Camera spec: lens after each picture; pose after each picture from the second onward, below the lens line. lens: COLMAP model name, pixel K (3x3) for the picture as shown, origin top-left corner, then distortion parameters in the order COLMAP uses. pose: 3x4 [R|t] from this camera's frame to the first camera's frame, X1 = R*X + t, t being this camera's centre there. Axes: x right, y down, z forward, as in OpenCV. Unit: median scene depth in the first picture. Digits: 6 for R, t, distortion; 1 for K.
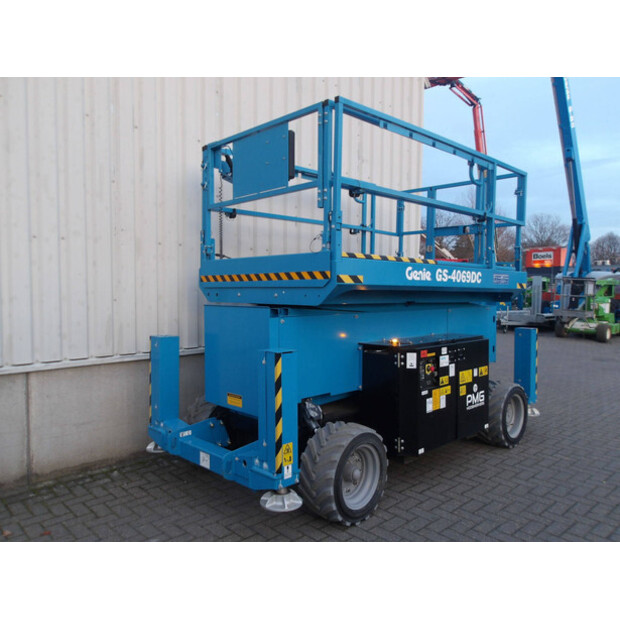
lens RADIAL K [[509.2, 0, 311.7], [0, 509.2, 310.1], [0, 0, 1]] dist [0.006234, -0.000982]
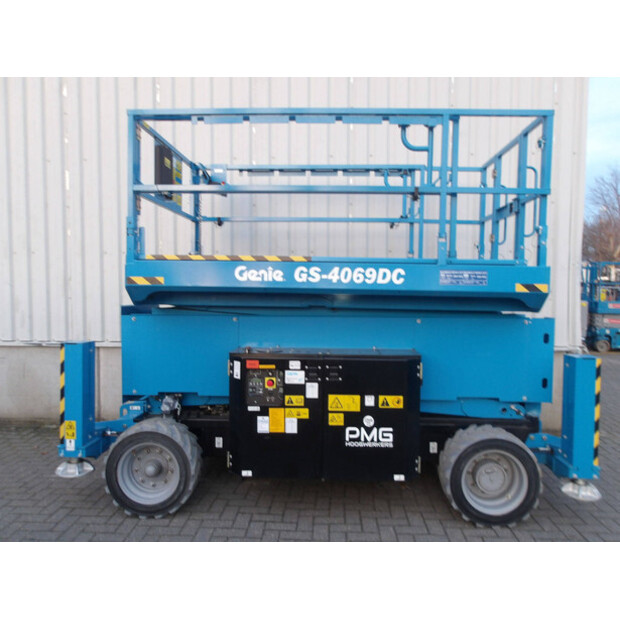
lens RADIAL K [[509.2, 0, 311.7], [0, 509.2, 310.1], [0, 0, 1]] dist [0.006234, -0.000982]
pose [[0.678410, 0.032194, -0.733977, 0.877113], [-0.036944, 0.999270, 0.009683, -0.018900], [0.733754, 0.020547, 0.679105, 0.446331]]
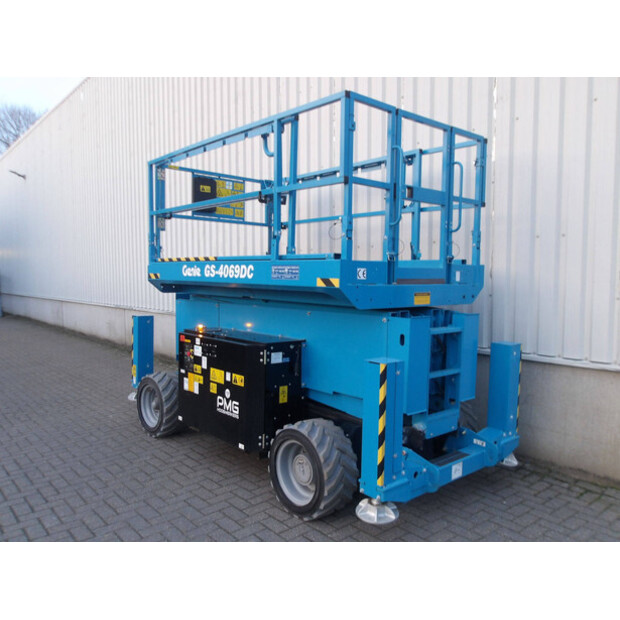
lens RADIAL K [[509.2, 0, 311.7], [0, 509.2, 310.1], [0, 0, 1]] dist [0.006234, -0.000982]
pose [[-0.049313, 0.060740, -0.996935, 1.300482], [-0.051012, 0.996693, 0.063249, -0.065487], [0.997480, 0.053975, -0.046051, 1.269964]]
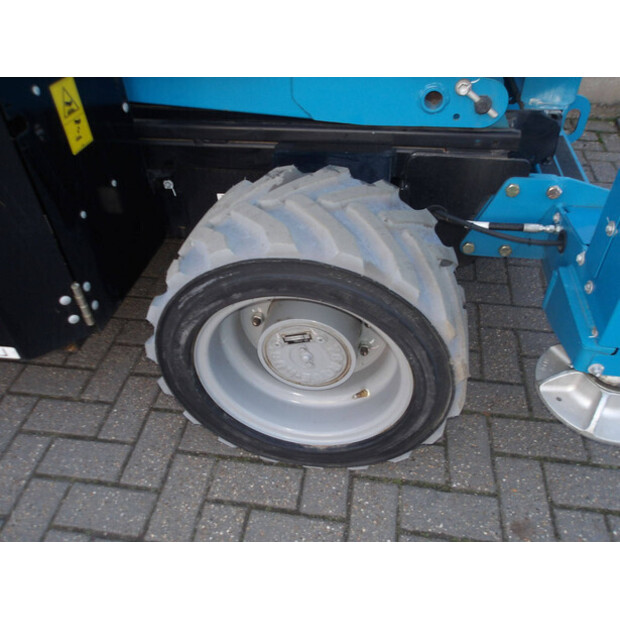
lens RADIAL K [[509.2, 0, 311.7], [0, 509.2, 310.1], [0, 0, 1]] dist [0.006234, -0.000982]
pose [[0.596968, 0.515955, -0.614346, 0.620080], [0.007085, 0.762343, 0.647134, 0.071190], [0.802234, -0.390671, 0.451438, 1.127369]]
